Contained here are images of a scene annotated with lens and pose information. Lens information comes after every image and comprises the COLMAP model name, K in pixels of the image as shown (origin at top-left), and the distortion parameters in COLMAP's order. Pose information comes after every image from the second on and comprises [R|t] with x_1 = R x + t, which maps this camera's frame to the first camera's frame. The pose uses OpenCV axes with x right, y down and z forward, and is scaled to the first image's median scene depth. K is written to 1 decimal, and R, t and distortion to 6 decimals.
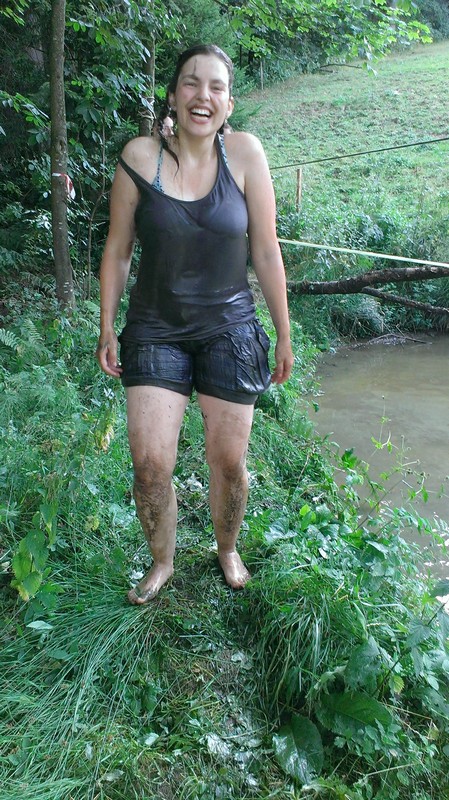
lens RADIAL K [[647.2, 0, 222.7], [0, 647.2, 415.8], [0, 0, 1]] dist [0.070989, -0.124716]
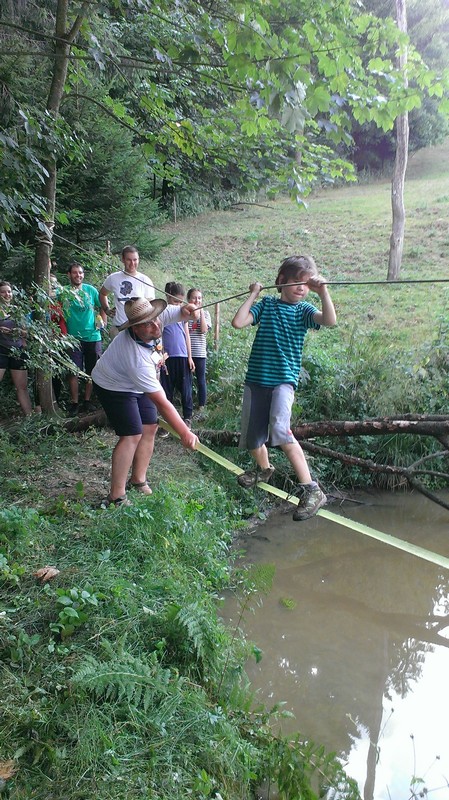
lens RADIAL K [[654.1, 0, 222.4], [0, 654.1, 404.4], [0, 0, 1]] dist [0.126330, -0.216402]
pose [[0.991302, 0.013542, 0.130908, 0.006969], [0.012067, 0.981149, -0.192877, -0.067831], [-0.131052, 0.192779, 0.972451, 0.142199]]
